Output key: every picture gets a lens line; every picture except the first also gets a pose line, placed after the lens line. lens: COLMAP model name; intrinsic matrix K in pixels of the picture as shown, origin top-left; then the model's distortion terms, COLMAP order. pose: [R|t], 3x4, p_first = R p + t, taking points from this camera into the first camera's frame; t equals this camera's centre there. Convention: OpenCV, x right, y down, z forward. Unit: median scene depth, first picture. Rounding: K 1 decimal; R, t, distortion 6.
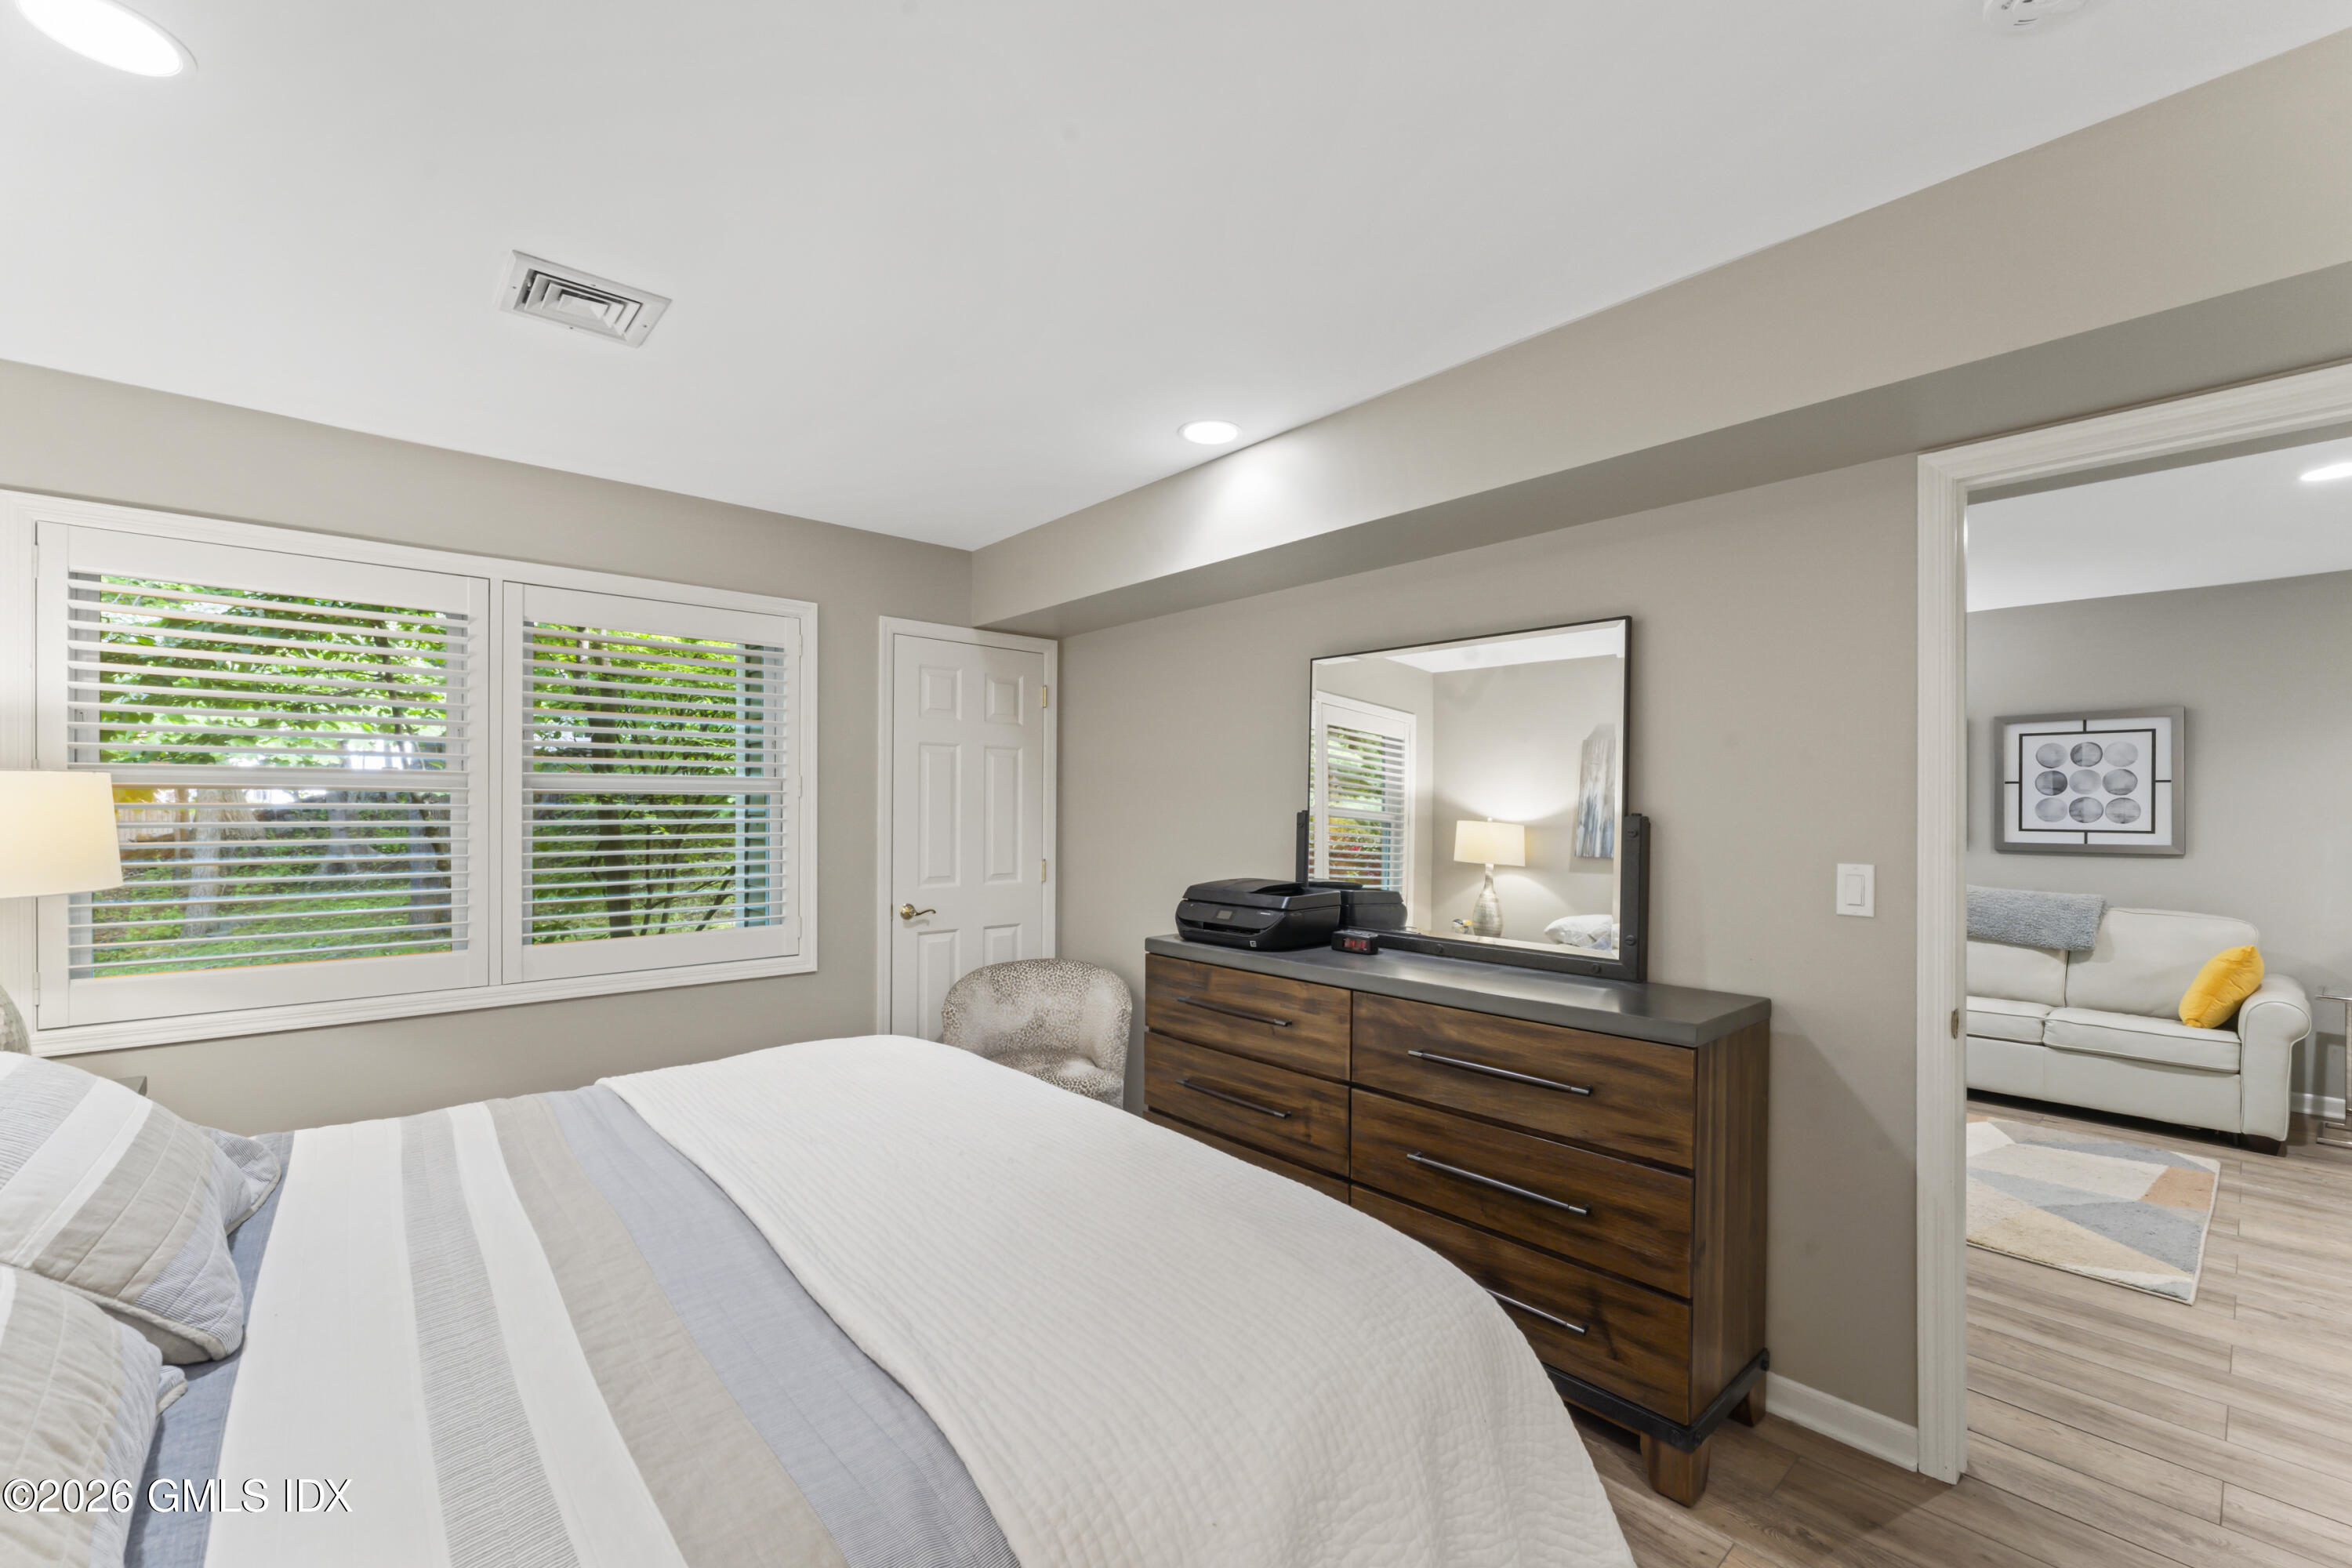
lens RADIAL K [[965.0, 0, 1181.9], [0, 965.0, 807.3], [0, 0, 1]] dist [0.000863, -0.002691]
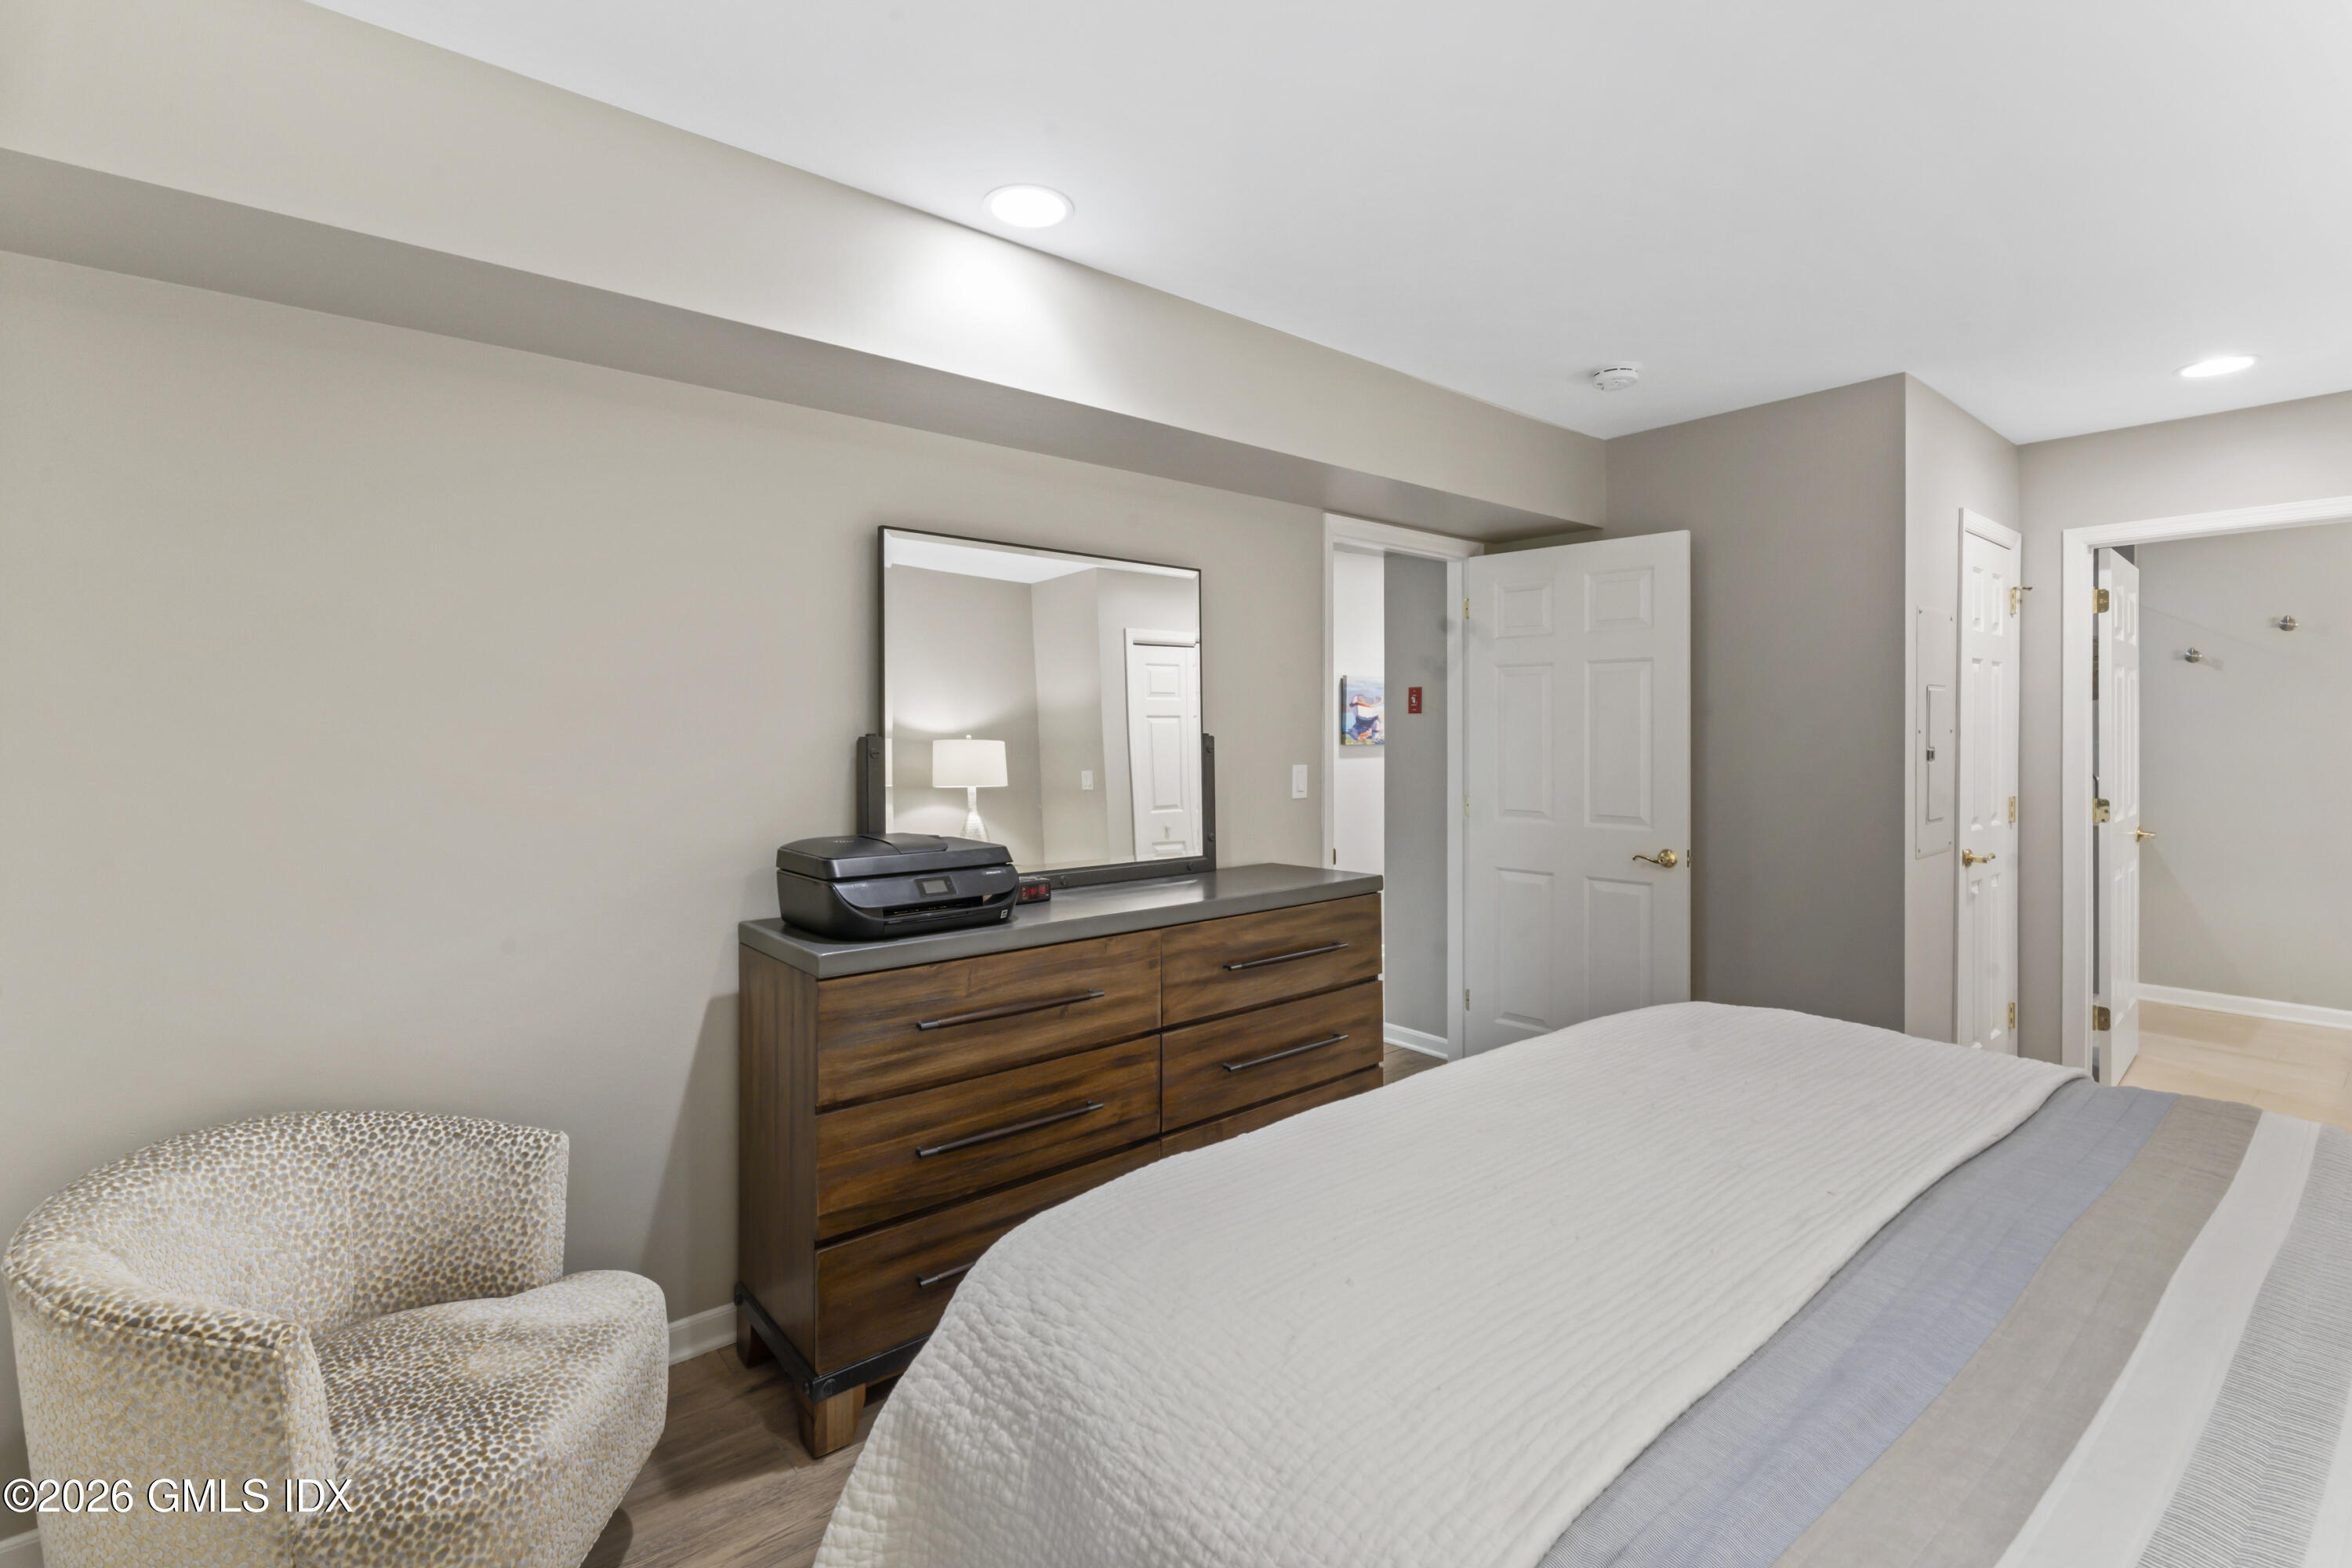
lens RADIAL K [[1058.1, 0, 1174.1], [0, 1058.1, 730.8], [0, 0, 1]] dist [-0.003012, -0.000460]
pose [[0.033803, -0.005184, 0.999415, -0.794889], [-0.000807, 0.999986, 0.005214, -0.003602], [-0.999428, -0.000983, 0.033798, 0.912658]]
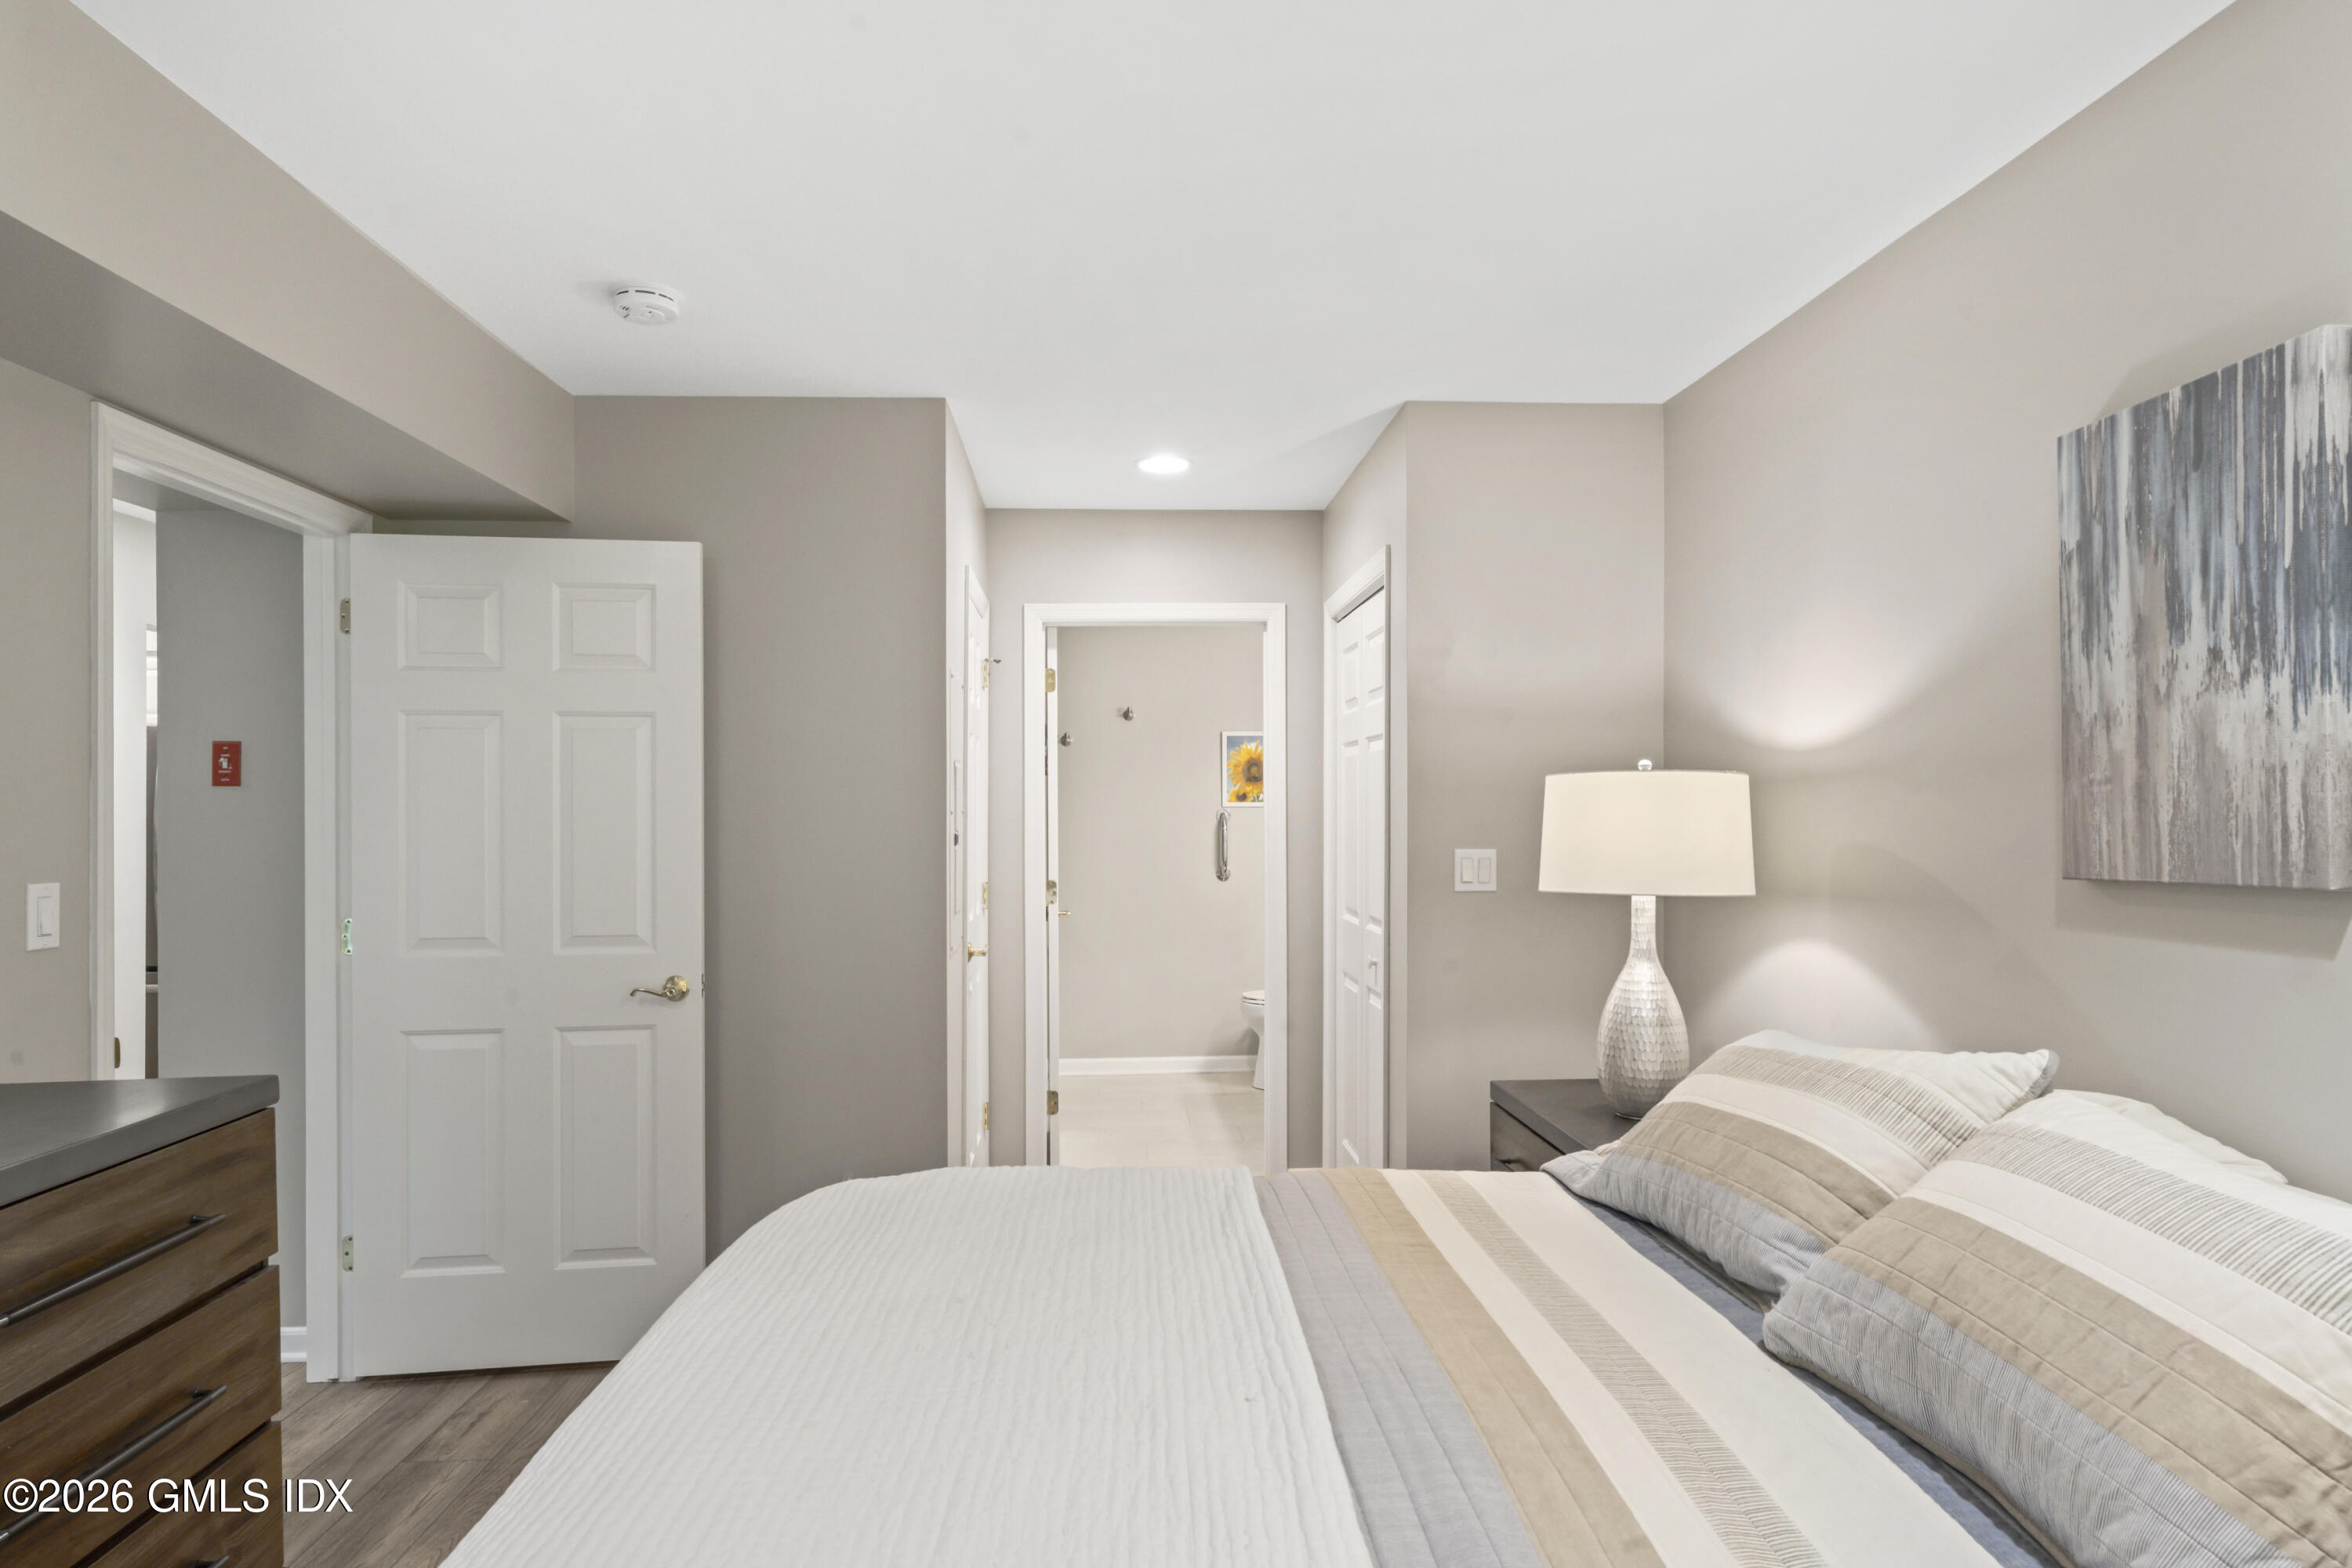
lens RADIAL K [[1354.5, 0, 1173.4], [0, 1354.5, 804.9], [0, 0, 1]] dist [0.002060, -0.003441]
pose [[-0.784892, 0.002406, 0.619628, -0.566501], [0.001285, 0.999997, -0.002255, -0.001349], [-0.619631, -0.000973, -0.784893, 1.034372]]
